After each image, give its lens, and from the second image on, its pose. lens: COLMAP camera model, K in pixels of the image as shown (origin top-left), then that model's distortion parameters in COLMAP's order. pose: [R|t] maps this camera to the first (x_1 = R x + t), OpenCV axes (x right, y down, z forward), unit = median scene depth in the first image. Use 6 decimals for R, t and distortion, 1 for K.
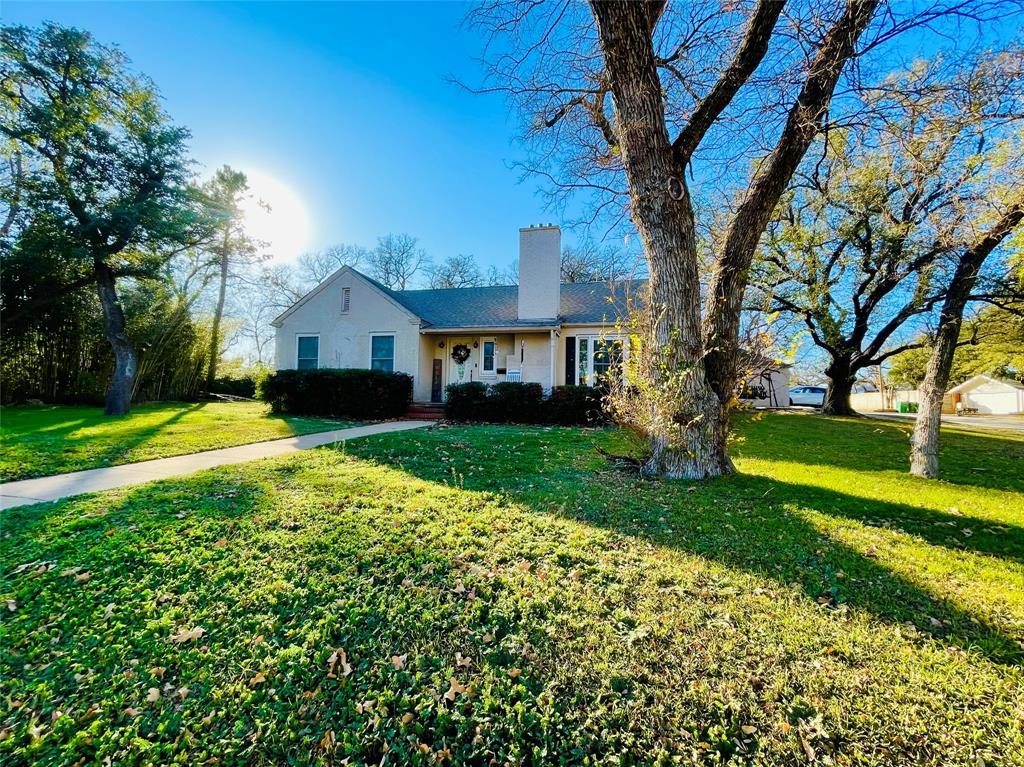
lens RADIAL K [[458.8, 0, 512.0], [0, 458.8, 383.5], [0, 0, 1]] dist [-0.001898, -0.000241]
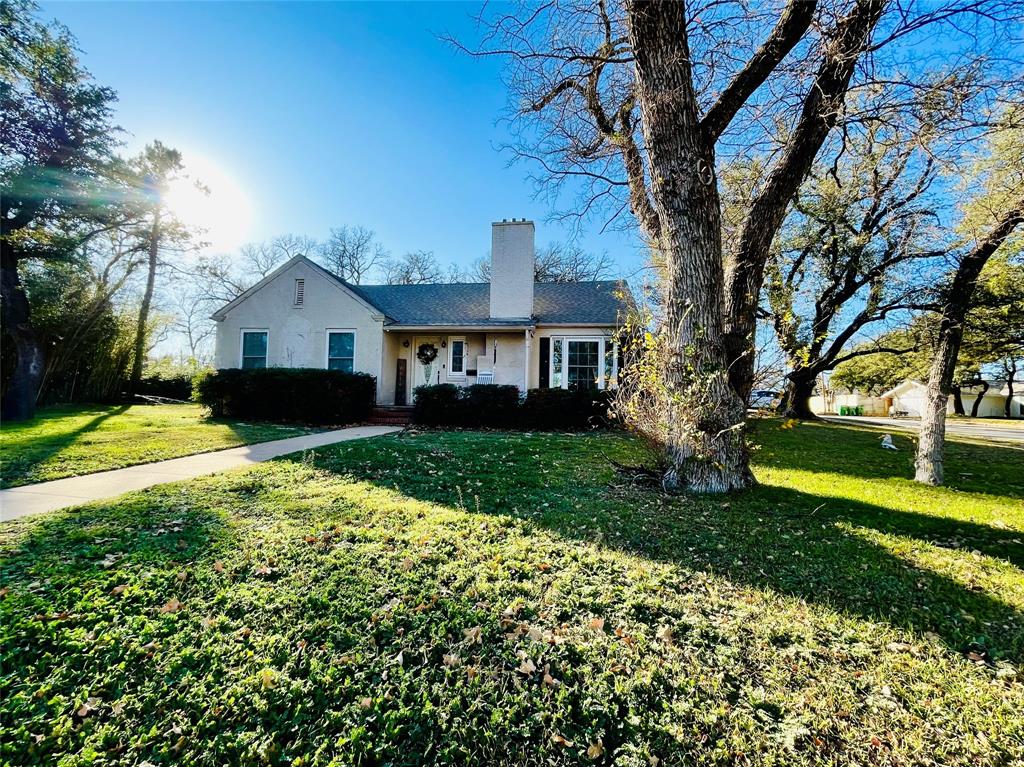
lens RADIAL K [[458.8, 0, 512.0], [0, 458.8, 383.5], [0, 0, 1]] dist [-0.001898, -0.000241]
pose [[0.993910, 0.006984, 0.109970, -0.092772], [-0.006455, 0.999966, -0.005165, -0.000650], [-0.110002, 0.004423, 0.993922, 0.113564]]
